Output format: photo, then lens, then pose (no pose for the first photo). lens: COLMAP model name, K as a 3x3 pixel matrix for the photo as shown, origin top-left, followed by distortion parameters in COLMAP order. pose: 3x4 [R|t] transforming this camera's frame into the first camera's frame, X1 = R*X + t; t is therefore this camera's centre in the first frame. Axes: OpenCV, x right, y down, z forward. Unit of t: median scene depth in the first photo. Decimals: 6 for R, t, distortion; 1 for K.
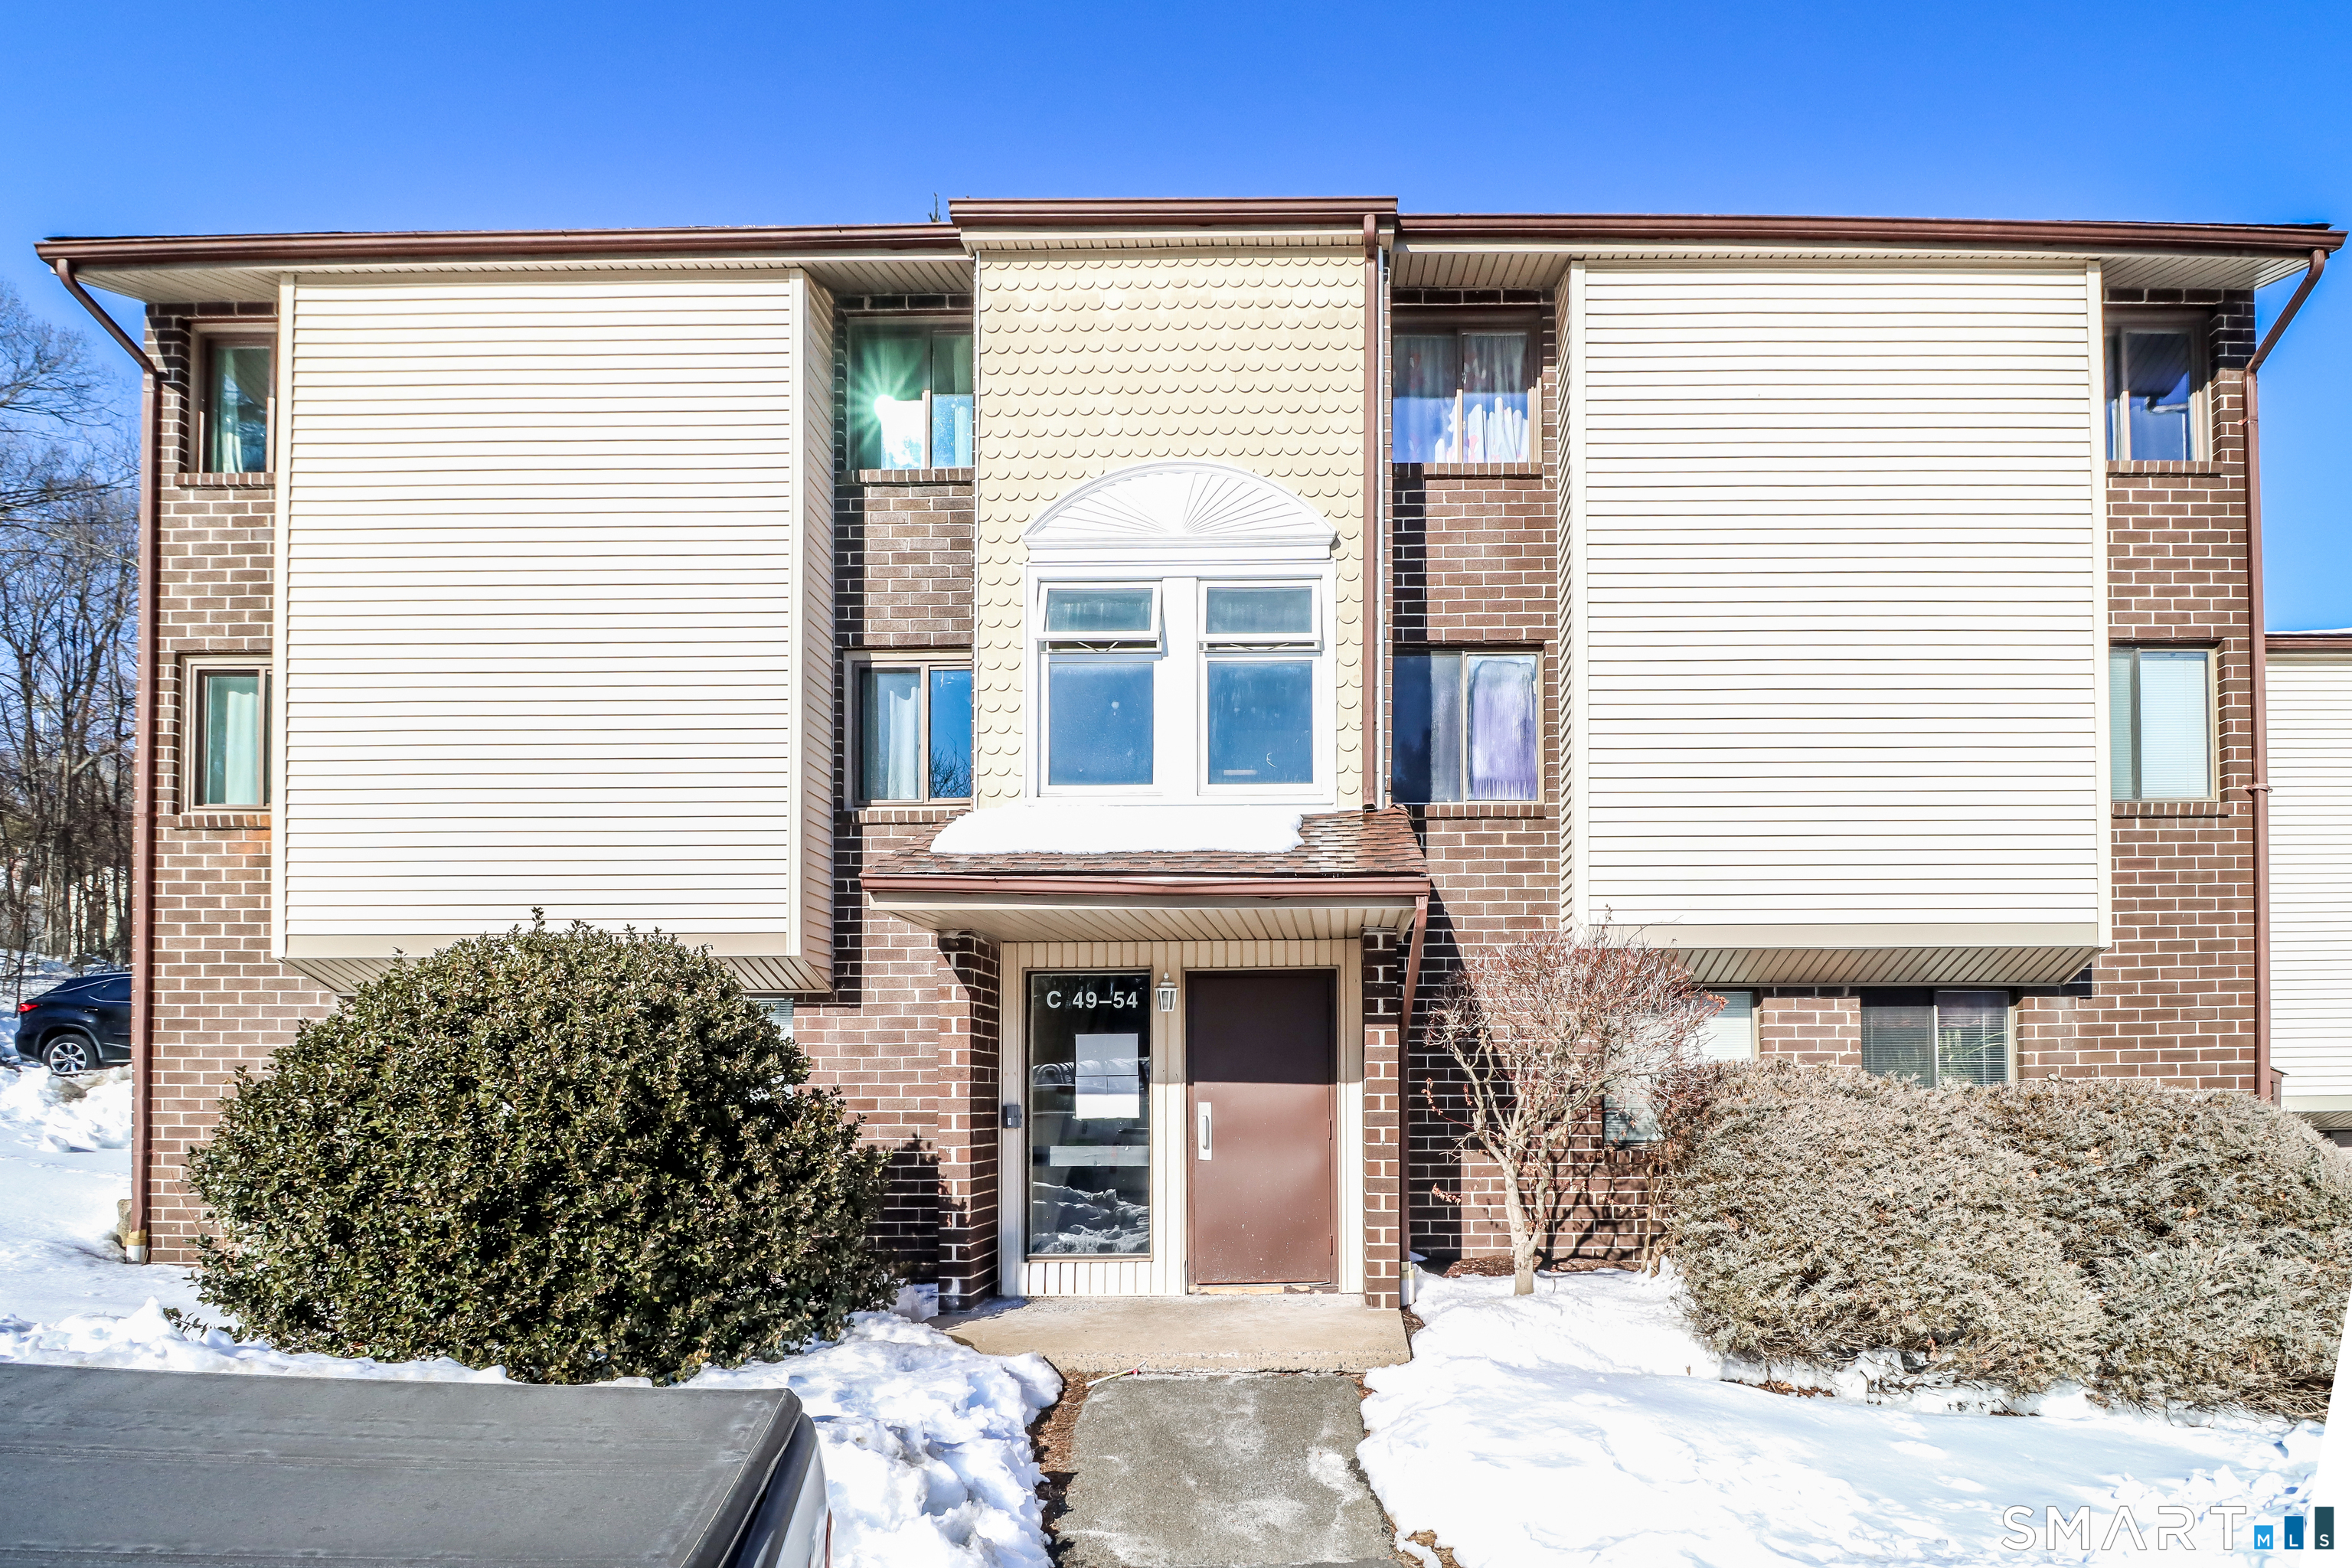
lens RADIAL K [[1104.8, 0, 1172.8], [0, 1104.8, 767.7], [0, 0, 1]] dist [-0.001904, -0.010671]
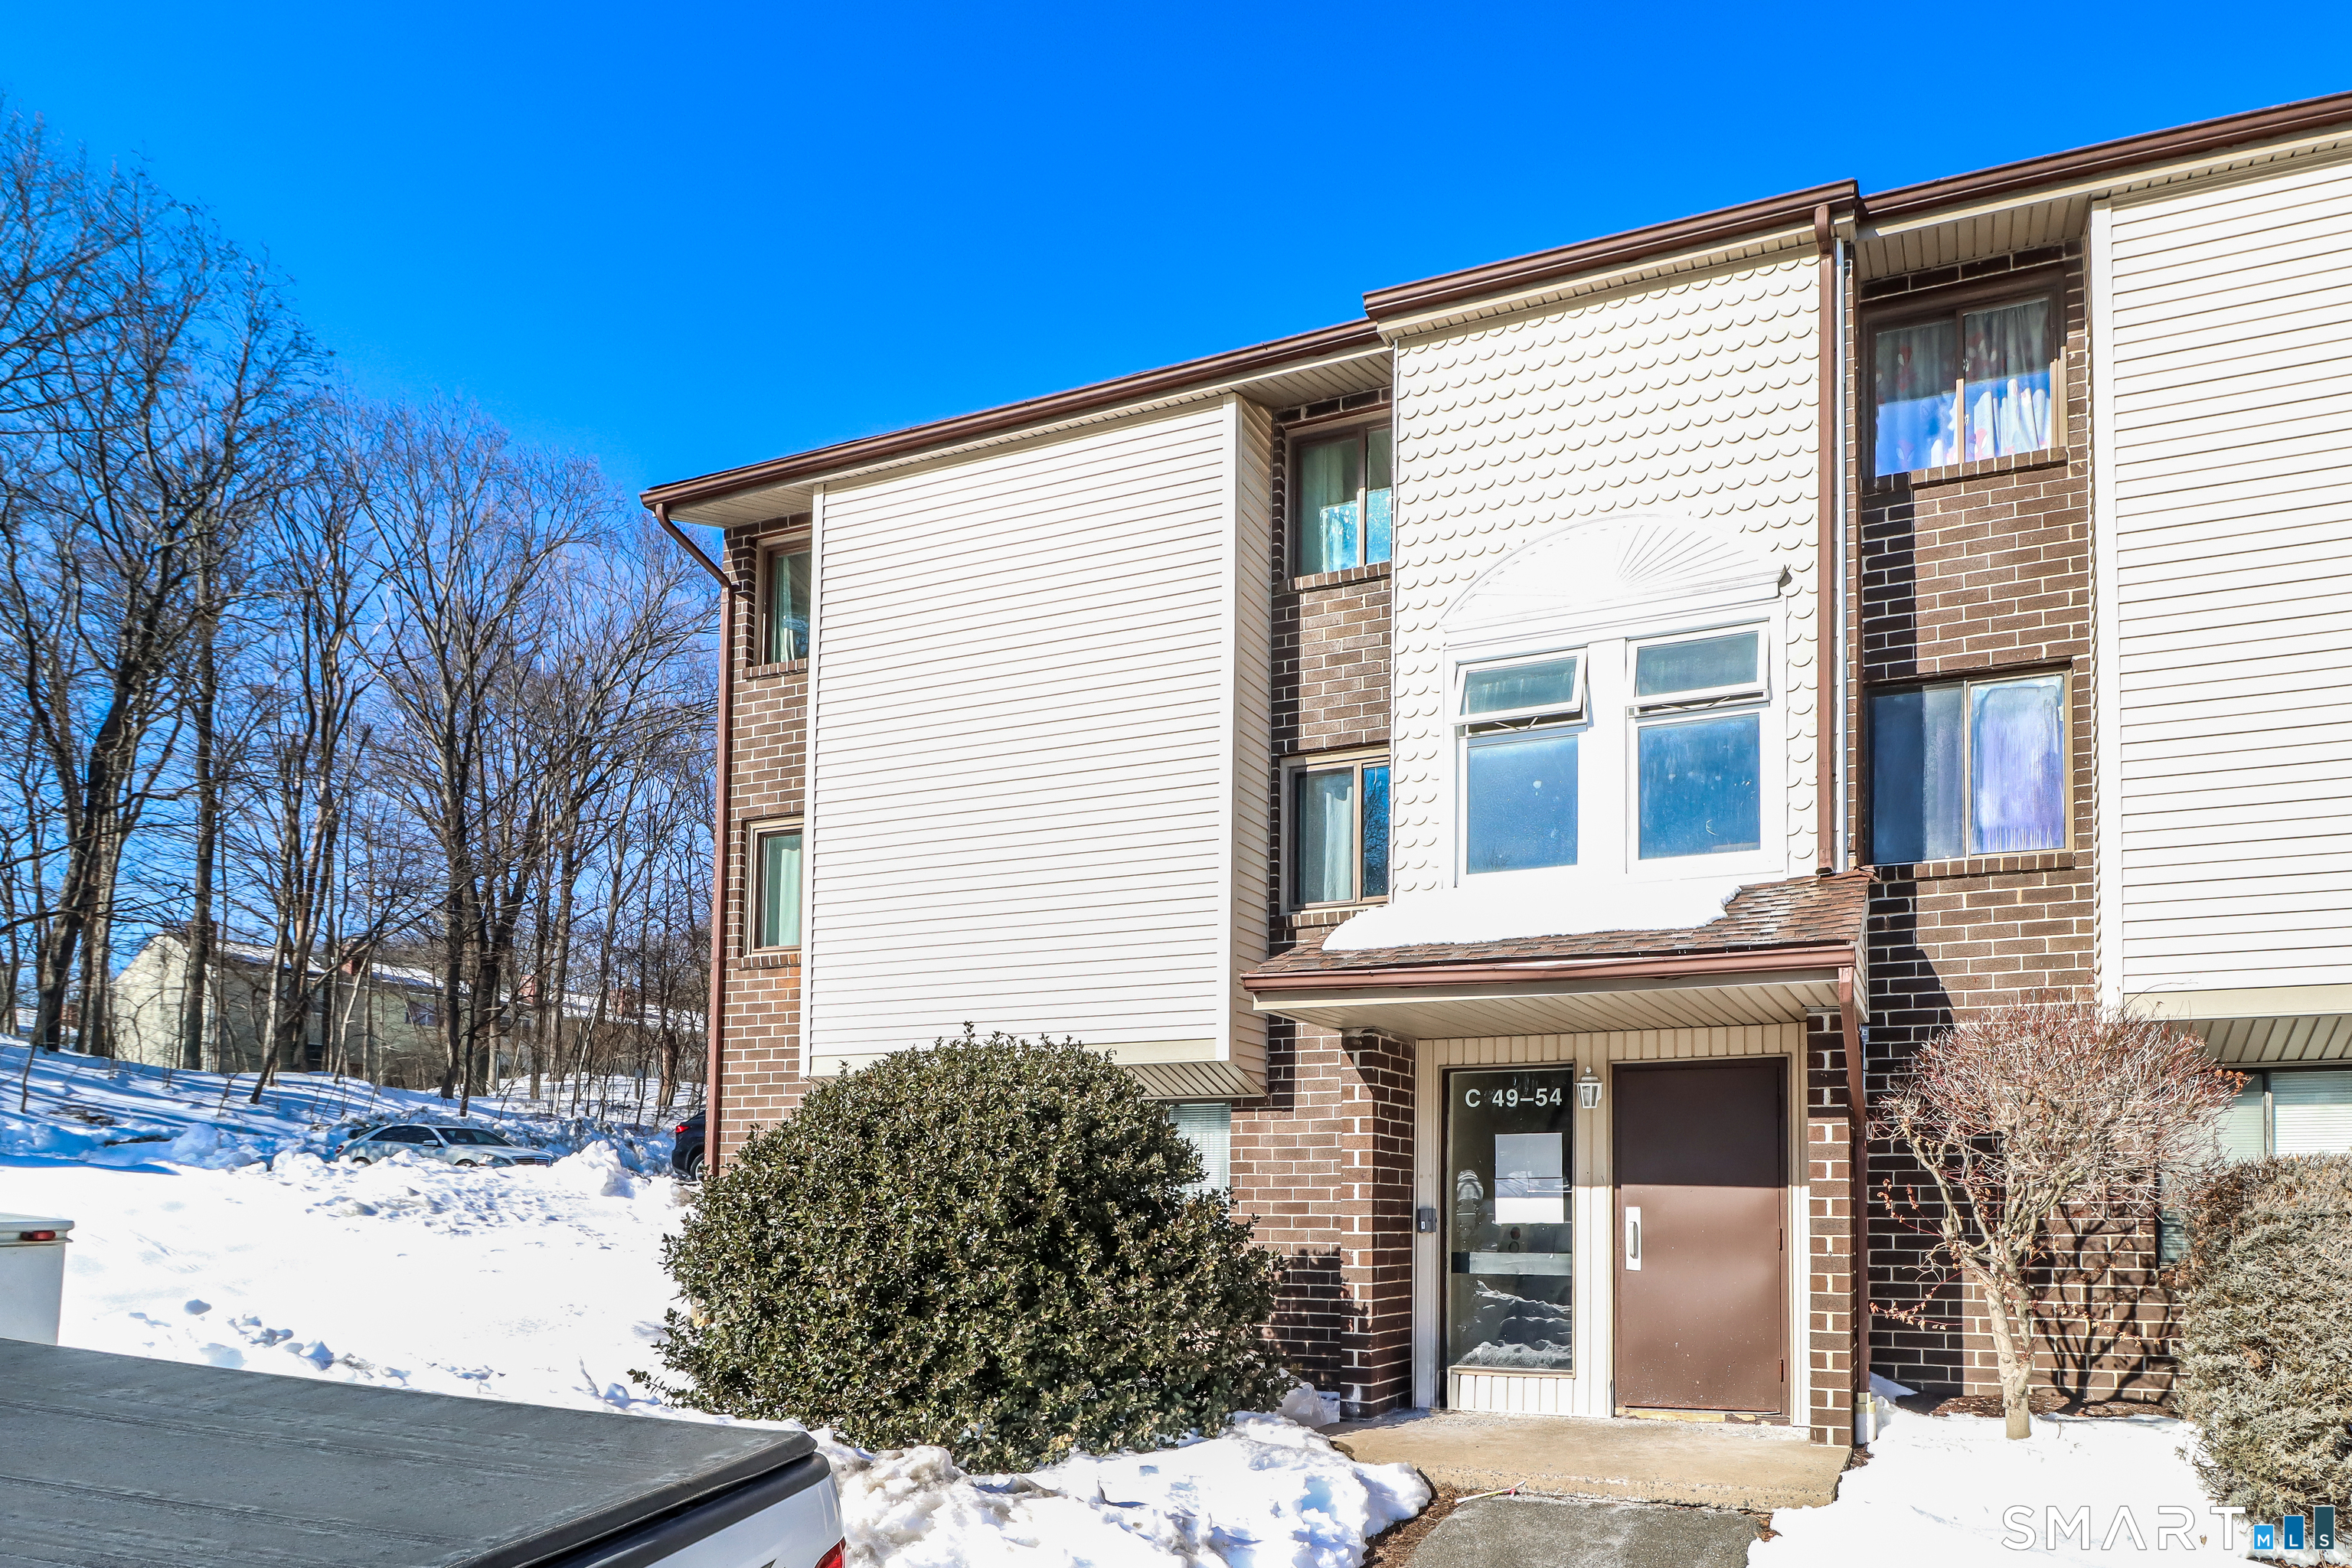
lens RADIAL K [[1114.4, 0, 1107.6], [0, 1114.4, 828.8], [0, 0, 1]] dist [-0.004225, -0.003066]
pose [[0.951078, -0.087390, -0.296333, -0.109512], [0.080237, 0.996117, -0.036241, -0.012453], [0.298349, 0.010691, 0.954397, -0.012489]]
